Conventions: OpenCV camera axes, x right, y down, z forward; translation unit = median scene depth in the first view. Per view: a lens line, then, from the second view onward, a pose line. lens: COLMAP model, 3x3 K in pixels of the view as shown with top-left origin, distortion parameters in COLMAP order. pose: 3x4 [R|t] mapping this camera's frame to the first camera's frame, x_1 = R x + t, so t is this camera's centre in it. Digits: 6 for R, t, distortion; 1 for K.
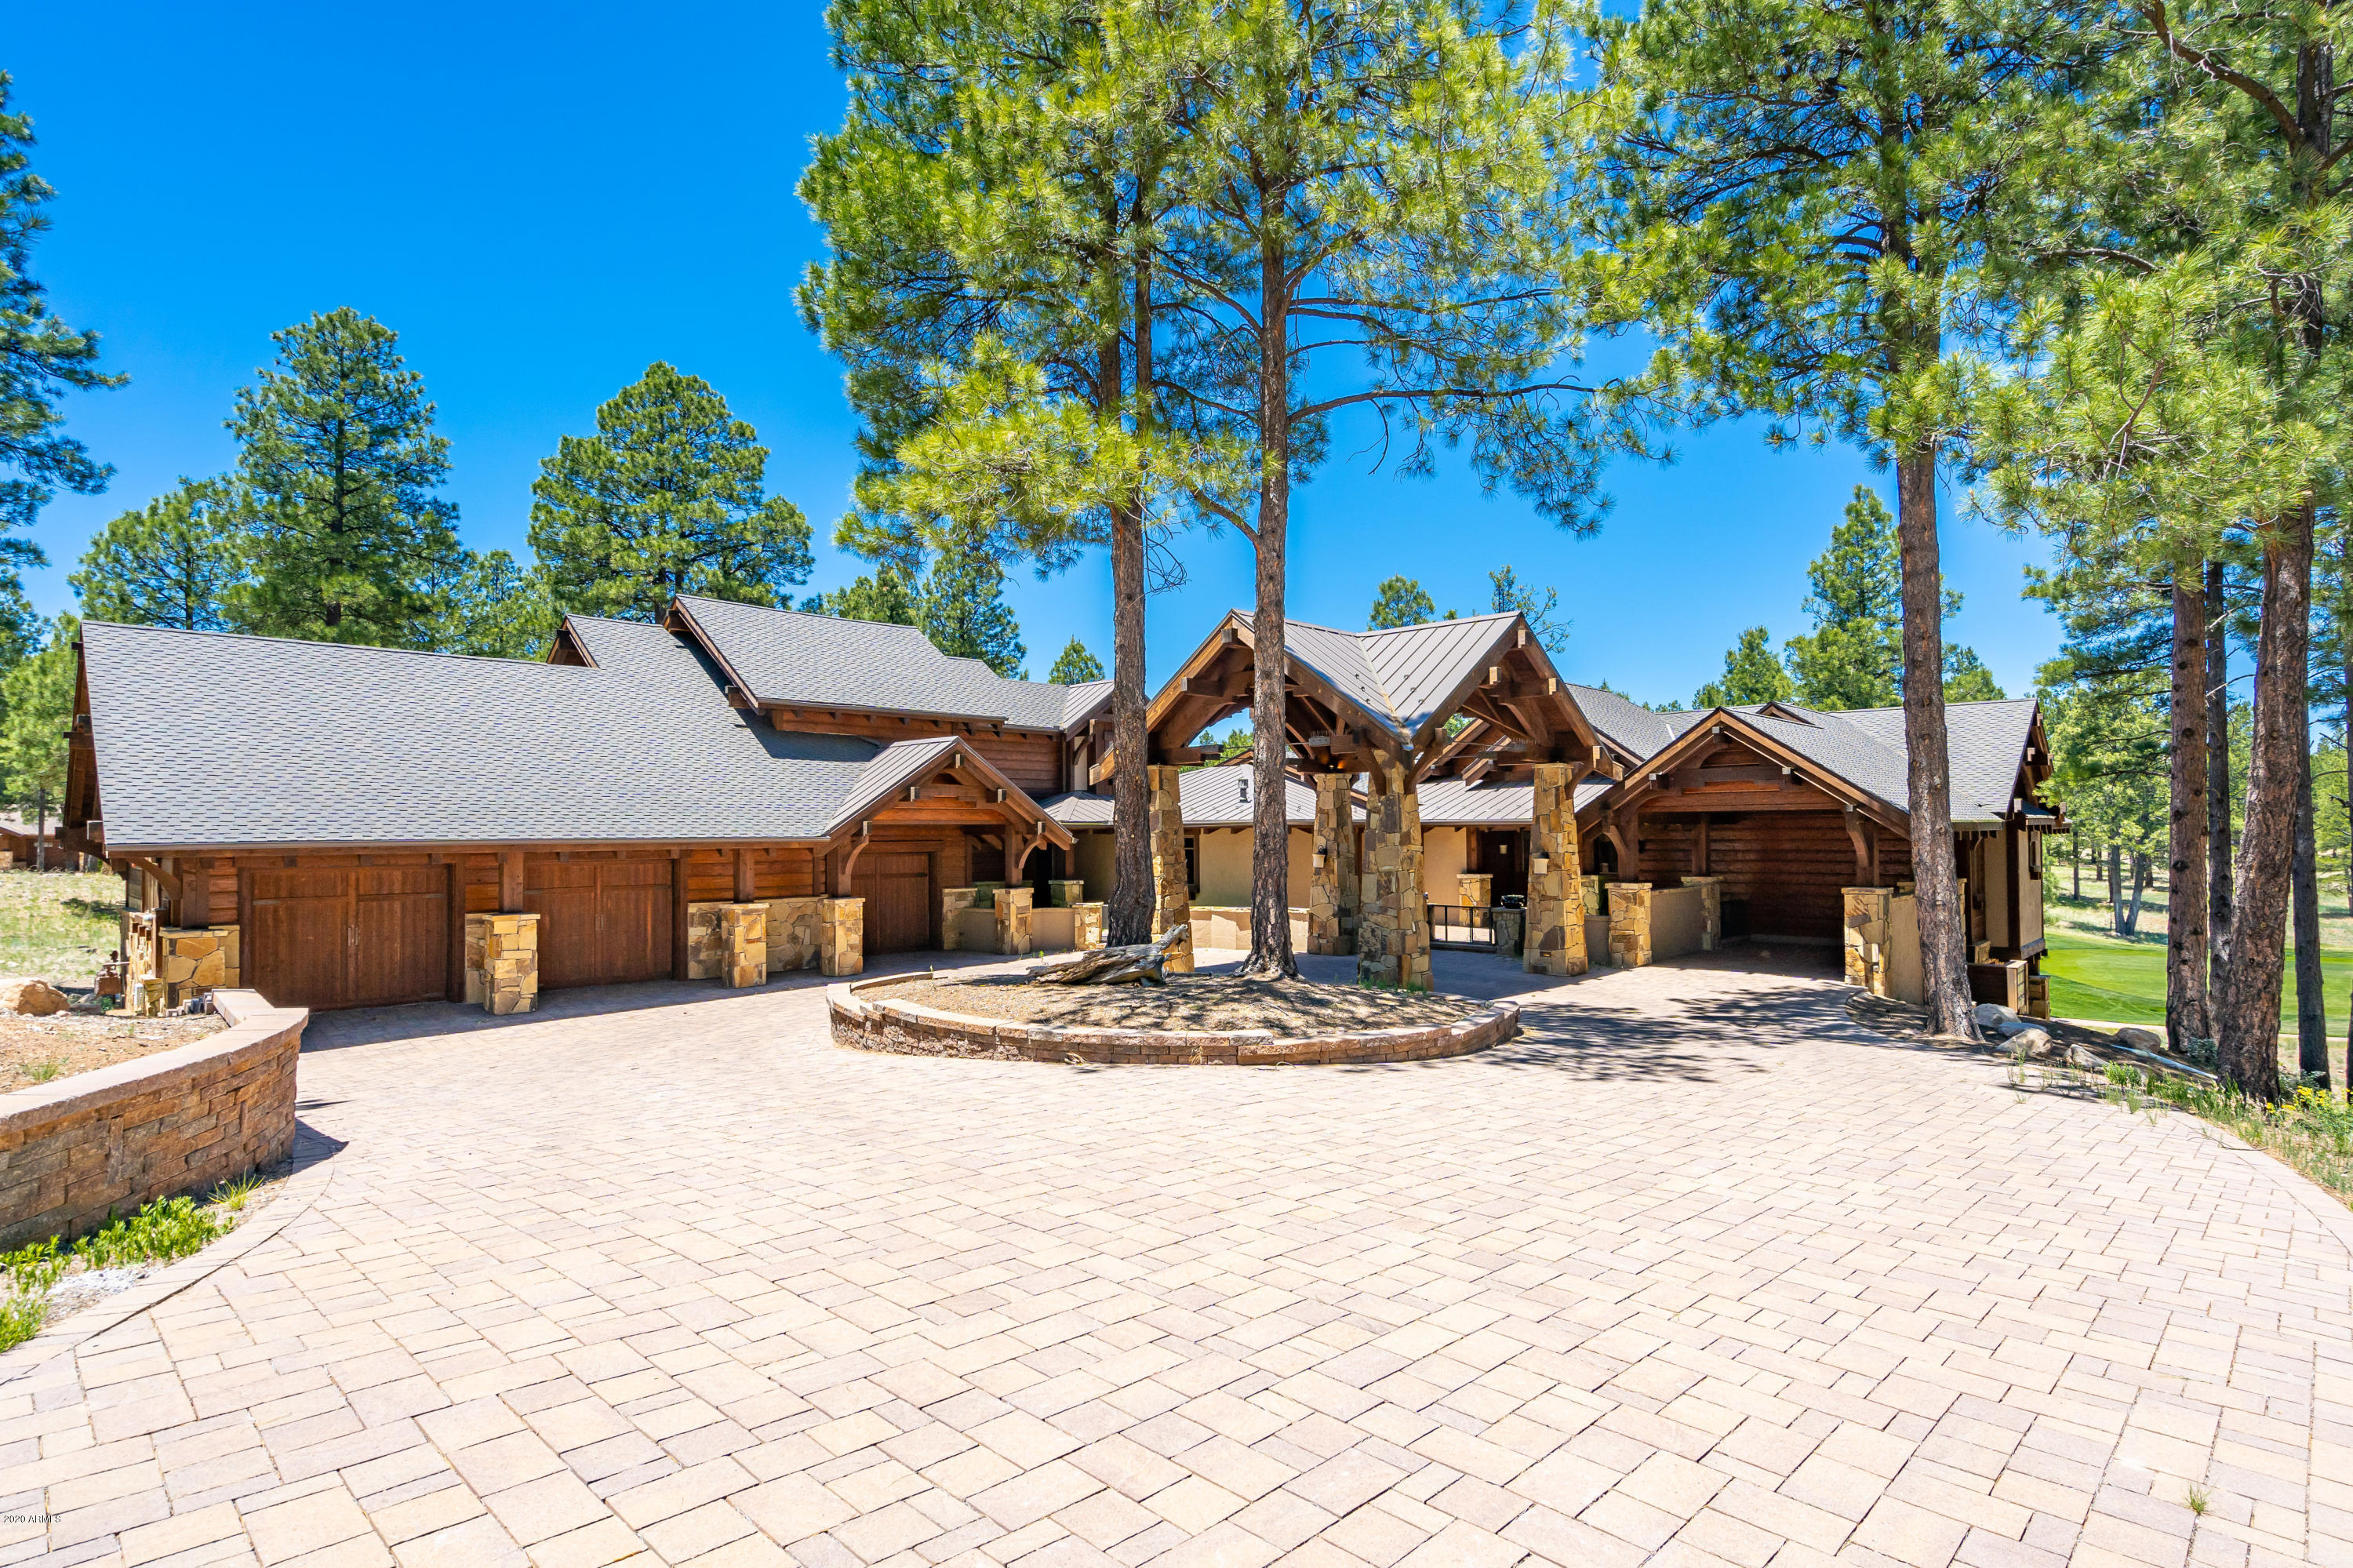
lens RADIAL K [[1144.4, 0, 1226.5], [0, 1144.4, 817.0], [0, 0, 1]] dist [-0.006958, 0.000100]
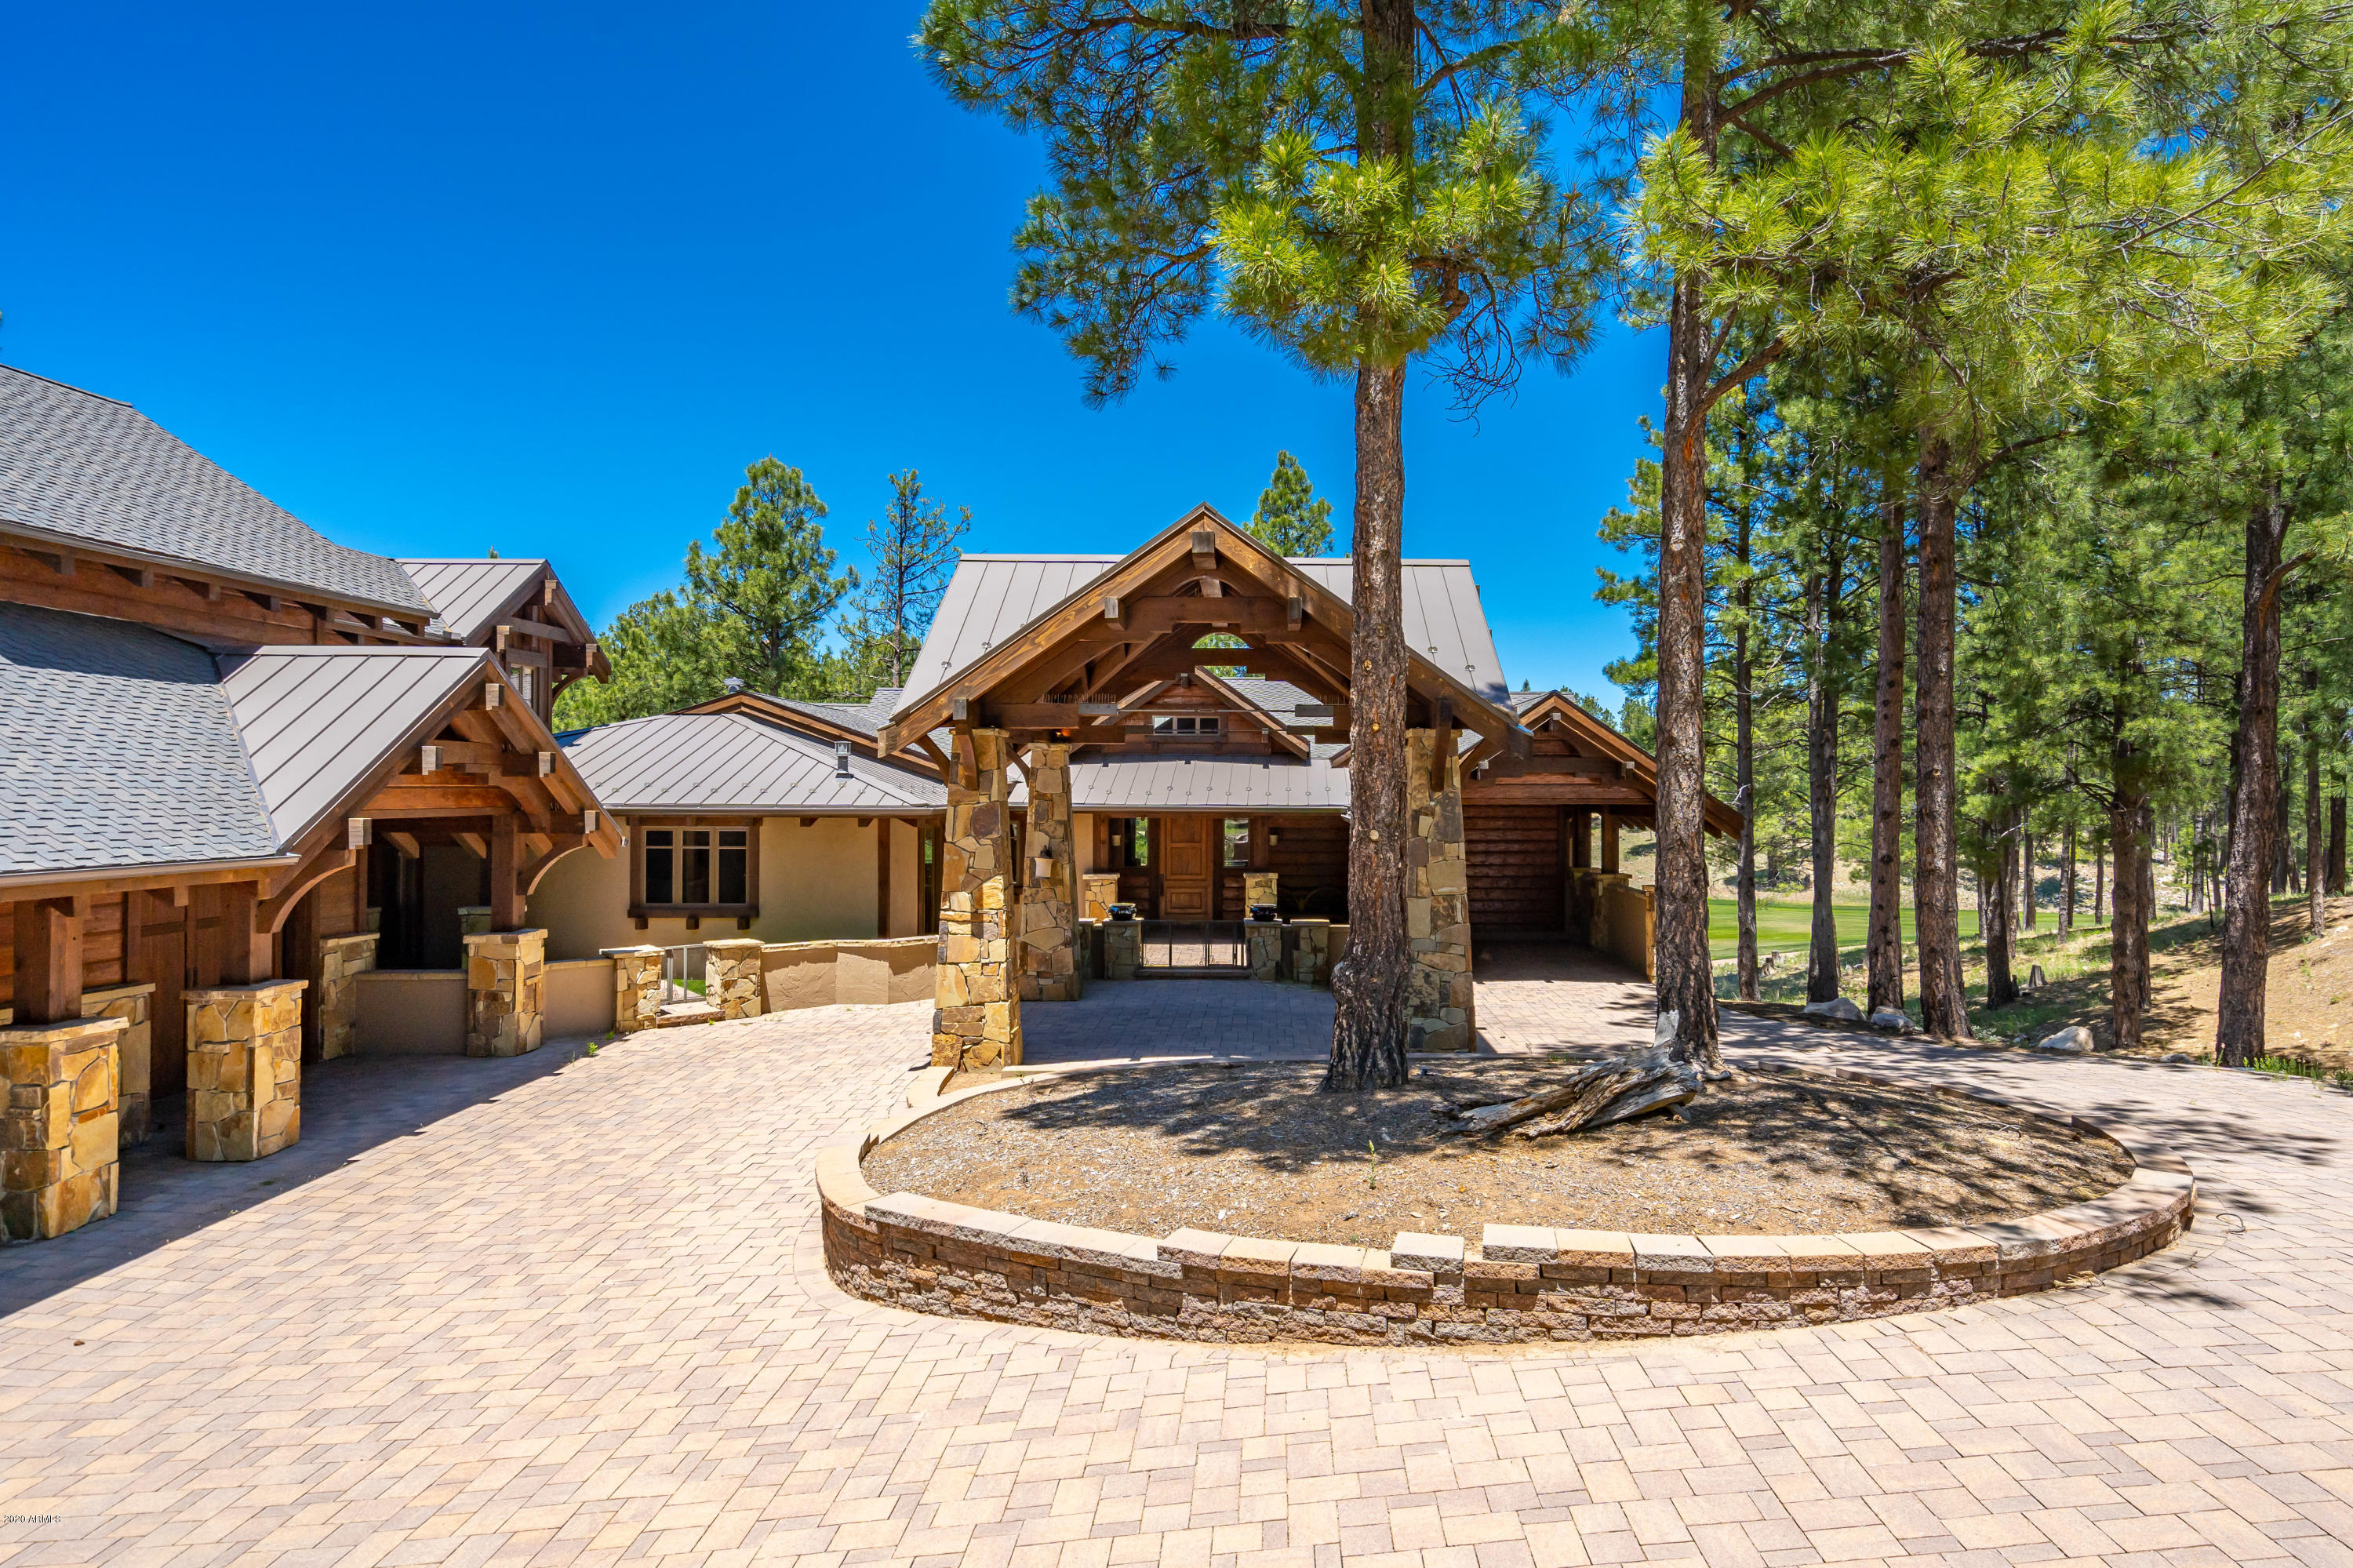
lens RADIAL K [[1320.8, 0, 1244.4], [0, 1320.8, 777.6], [0, 0, 1]] dist [-0.001274, 0.003292]
pose [[0.738007, 0.015607, 0.674613, -0.403819], [-0.017731, 0.999836, -0.003734, -0.017117], [-0.674560, -0.009206, 0.738163, 0.345529]]
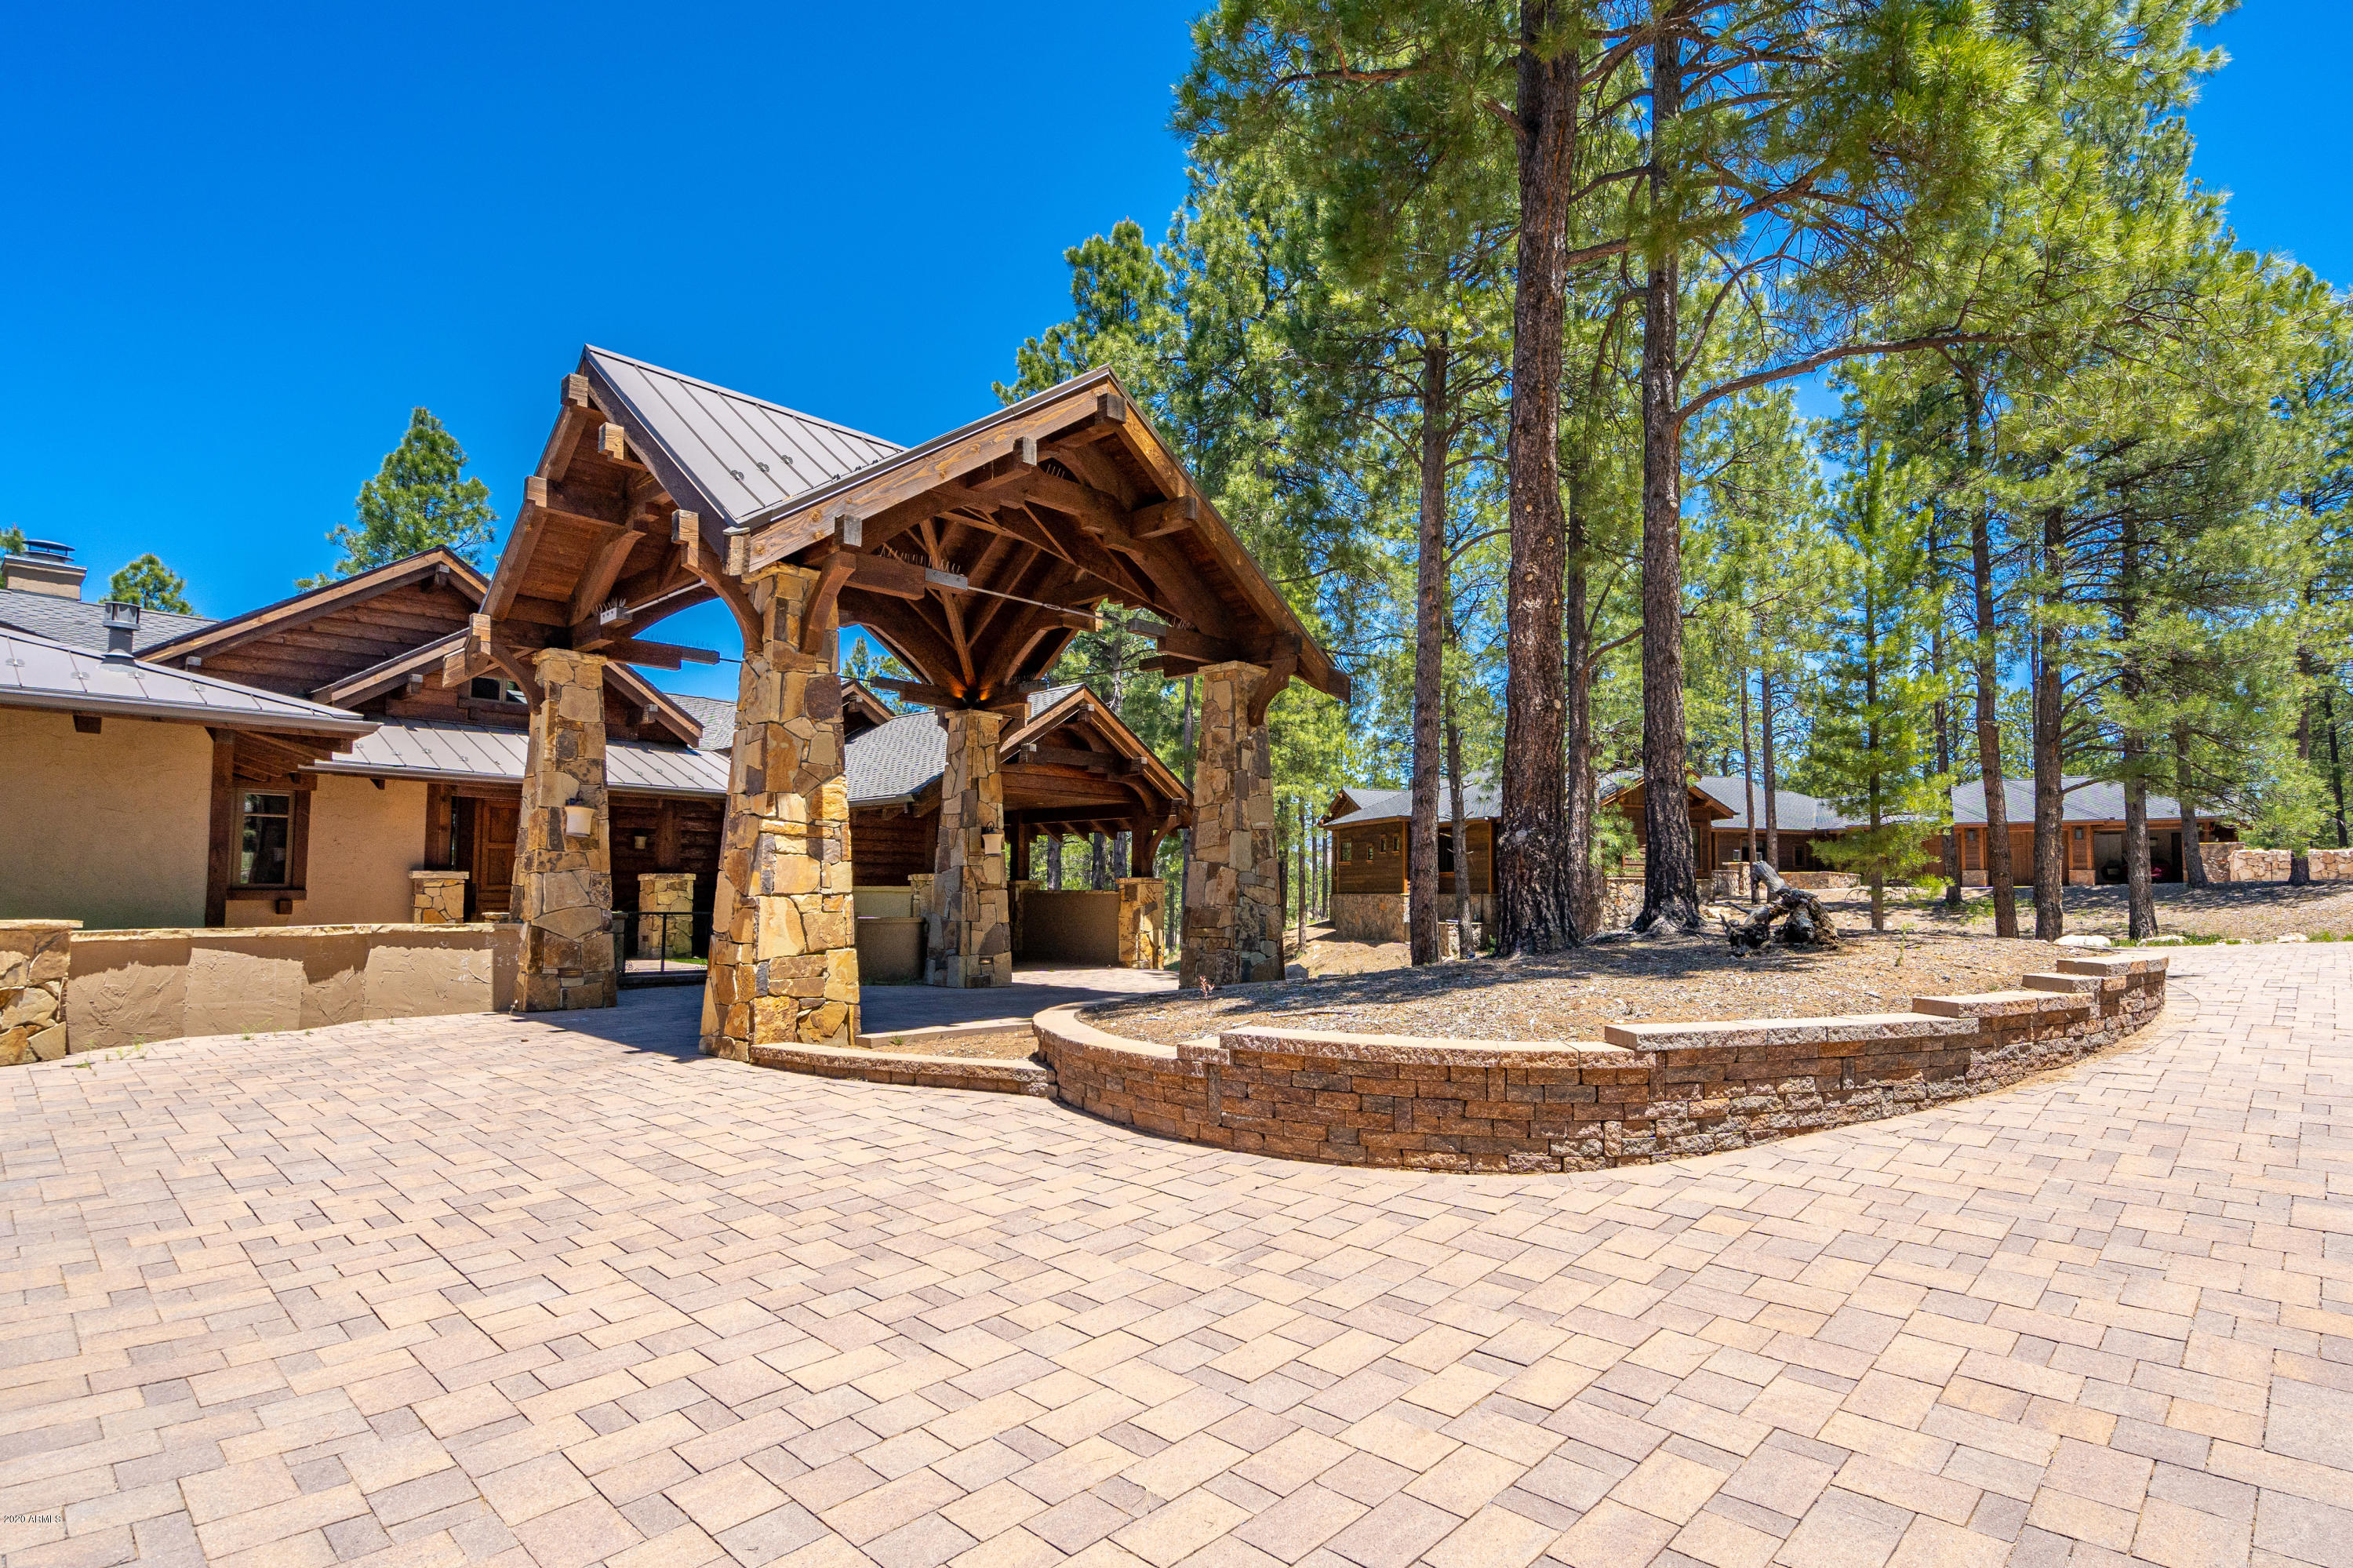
lens RADIAL K [[1201.8, 0, 1277.8], [0, 1201.8, 830.2], [0, 0, 1]] dist [-0.004015, 0.000031]
pose [[-0.023789, 0.065184, 0.997590, -0.485264], [-0.021665, 0.997604, -0.065702, 0.075400], [-0.999482, -0.023176, -0.022320, 0.760195]]
